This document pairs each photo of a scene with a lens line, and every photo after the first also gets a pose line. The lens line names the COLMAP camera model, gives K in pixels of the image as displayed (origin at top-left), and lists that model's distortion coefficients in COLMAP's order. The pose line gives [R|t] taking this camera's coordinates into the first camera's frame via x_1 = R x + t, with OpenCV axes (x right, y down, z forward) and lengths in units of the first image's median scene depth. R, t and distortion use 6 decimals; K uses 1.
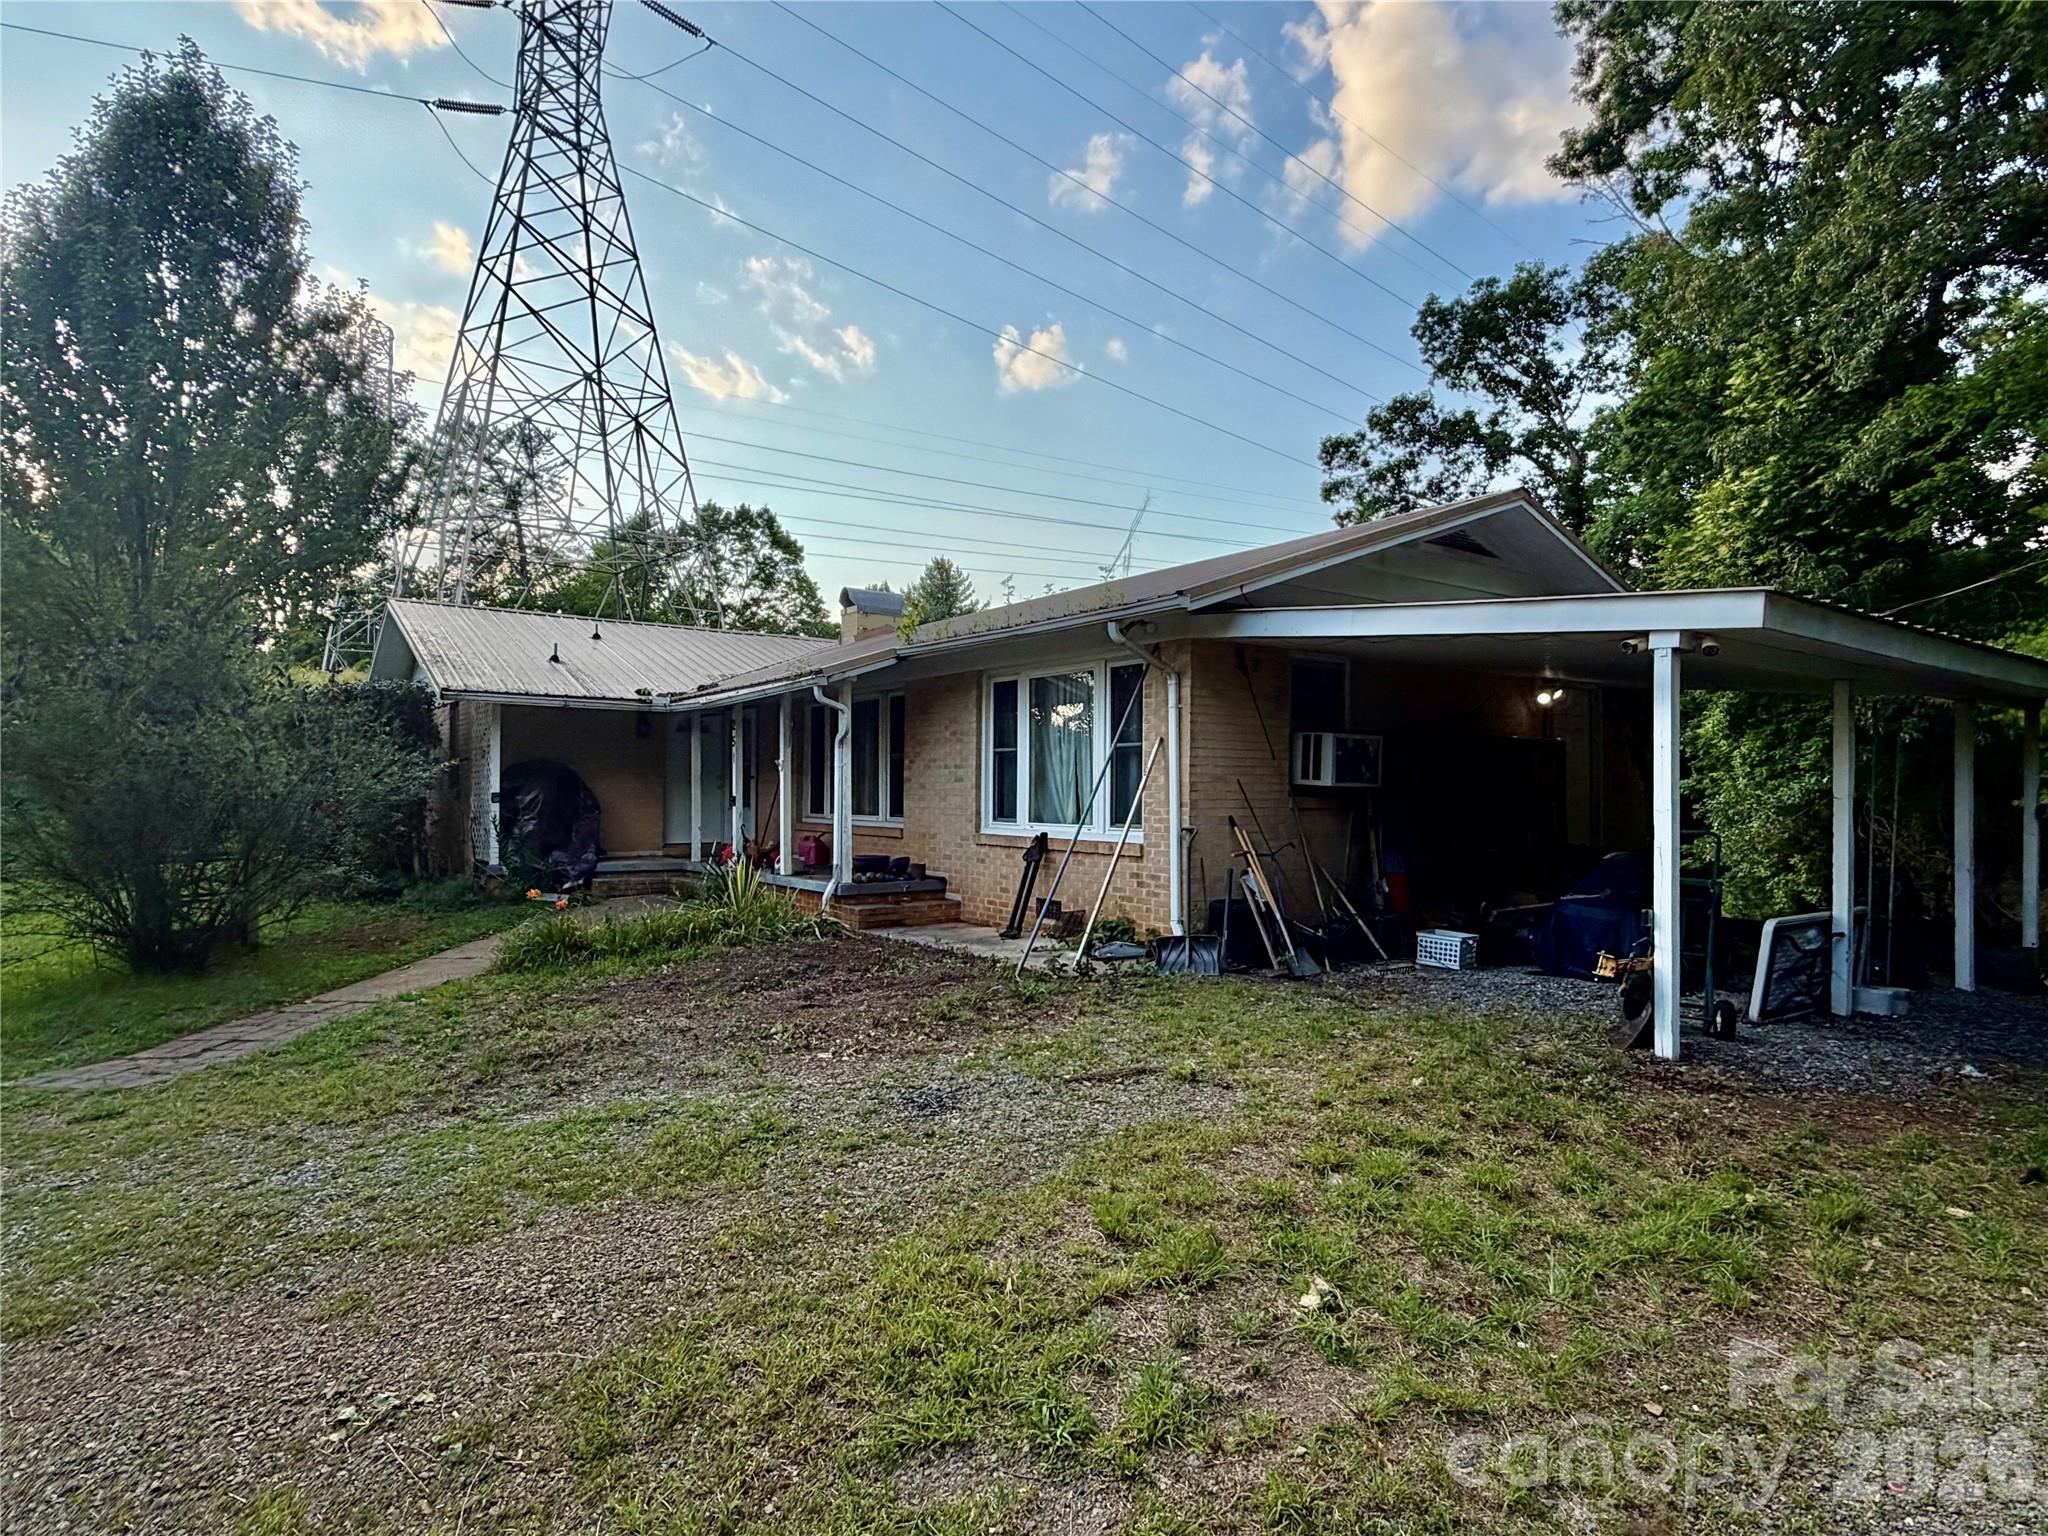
lens RADIAL K [[1128.8, 0, 1024.0], [0, 1128.8, 768.0], [0, 0, 1]] dist [0.000426, 0.000955]
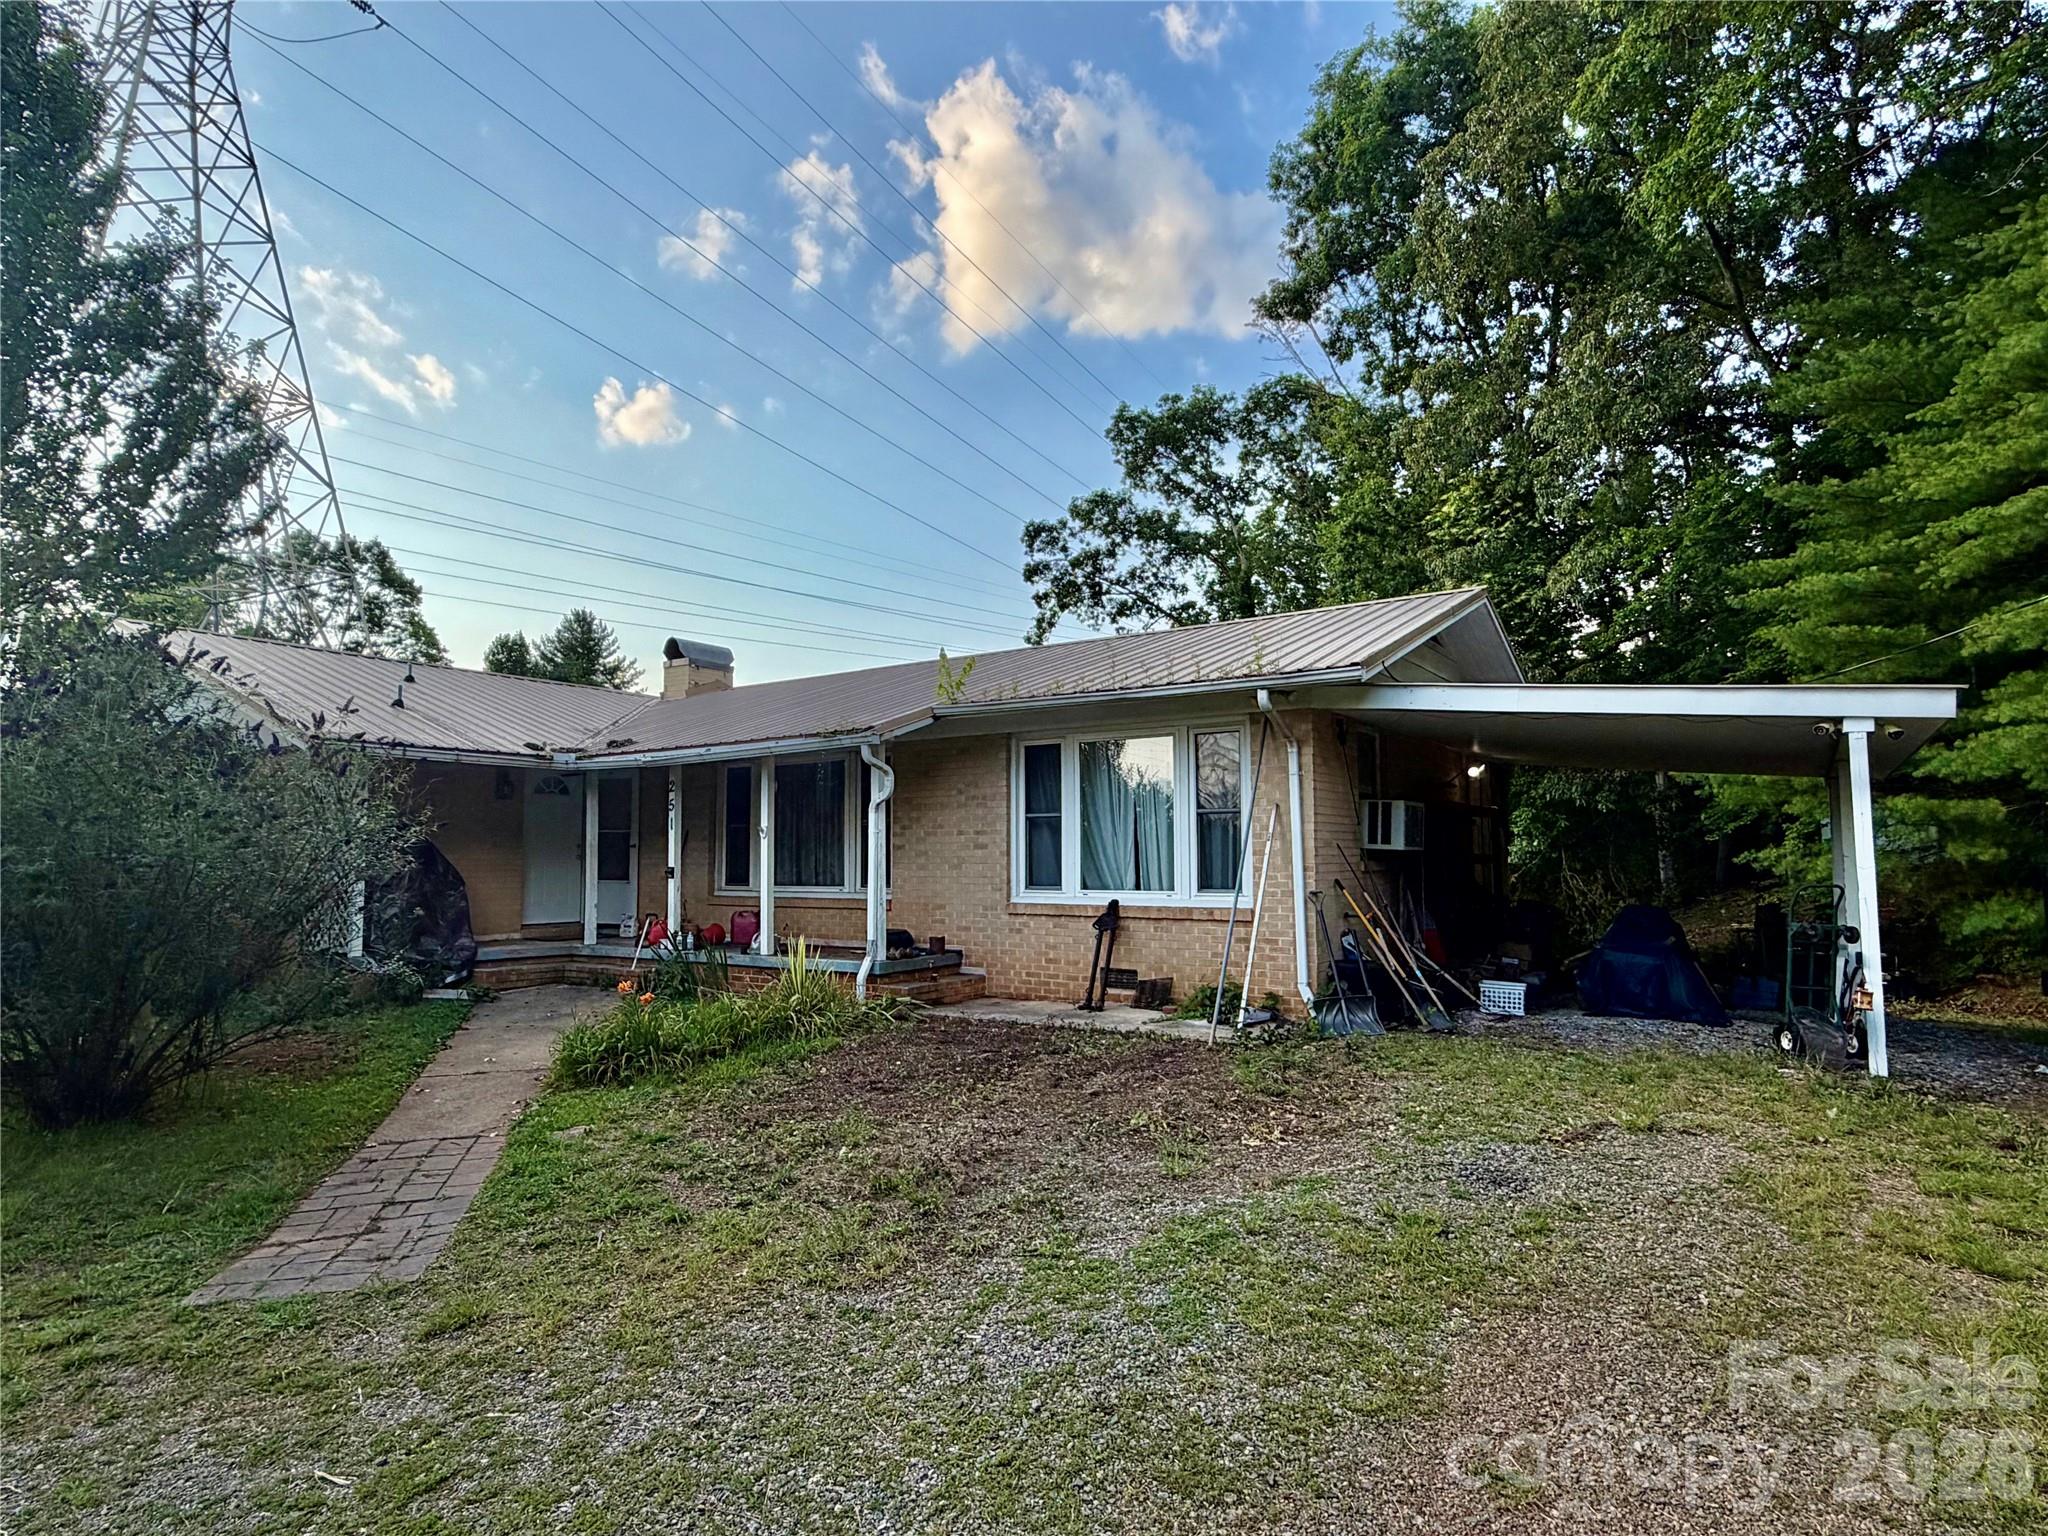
lens RADIAL K [[1127.6, 0, 1024.0], [0, 1127.6, 768.0], [0, 0, 1]] dist [-0.001573, 0.001477]
pose [[0.939897, 0.017768, 0.340994, -0.275358], [0.002762, 0.998217, -0.059628, 0.000778], [-0.341446, 0.056986, 0.938172, 0.072360]]
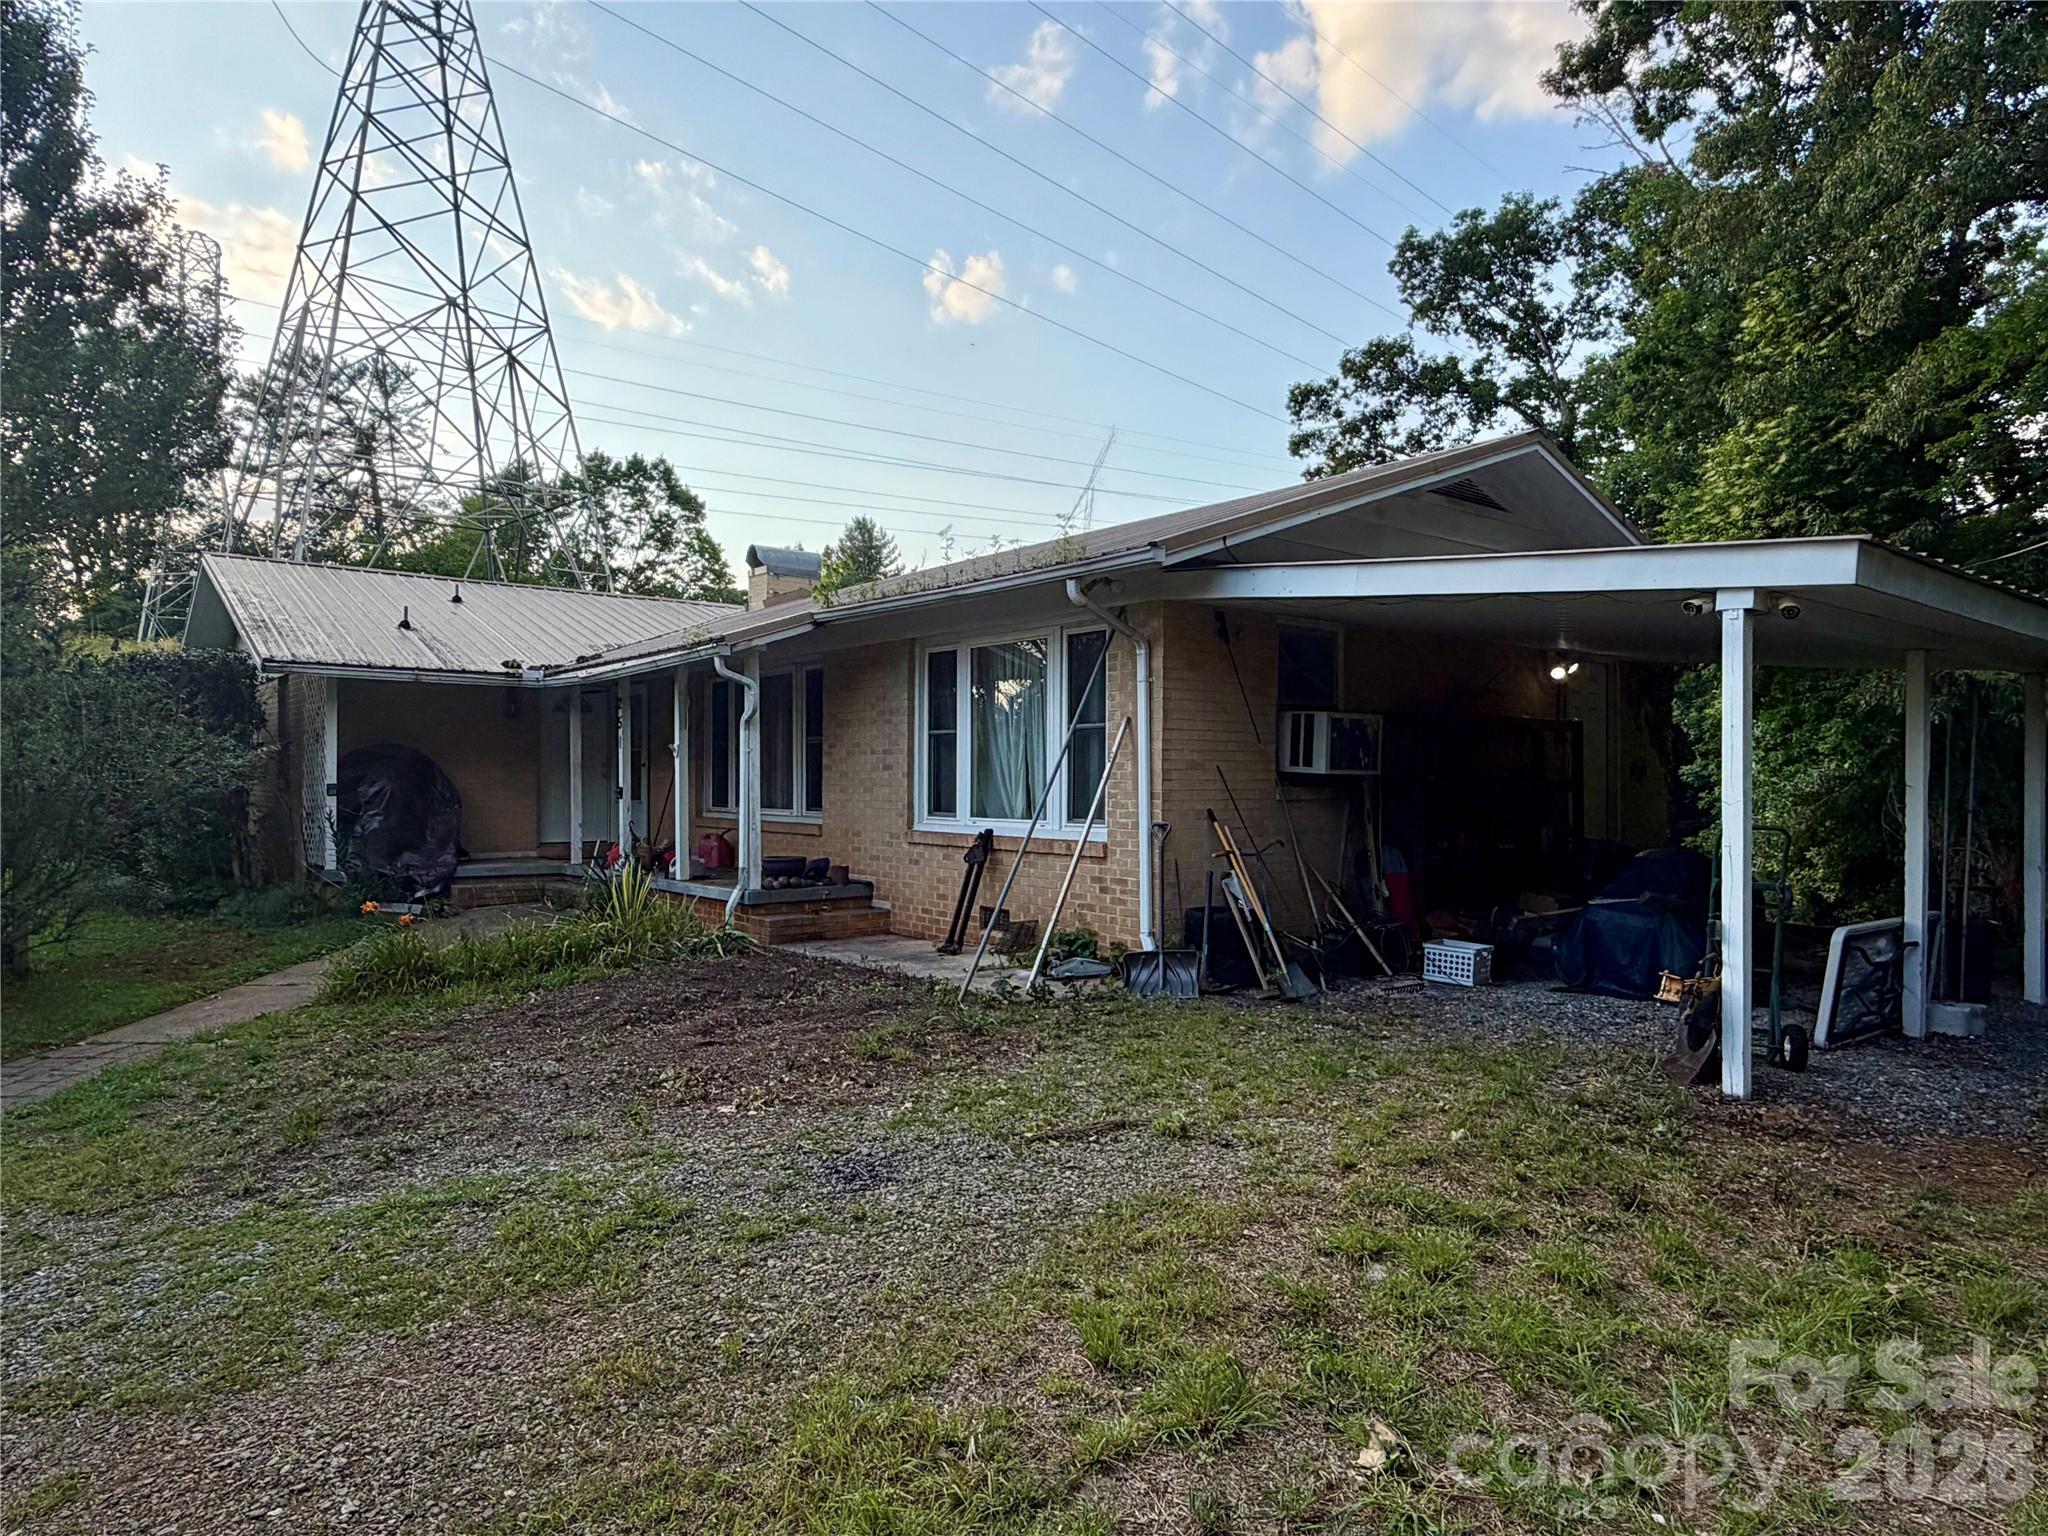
lens RADIAL K [[1255.6, 0, 1024.0], [0, 1255.6, 768.0], [0, 0, 1]] dist [-0.001153, 0.001456]
pose [[0.998527, -0.002246, 0.054213, -0.004959], [0.001630, 0.999934, 0.011408, 0.000236], [-0.054235, -0.011303, 0.998464, 0.038398]]
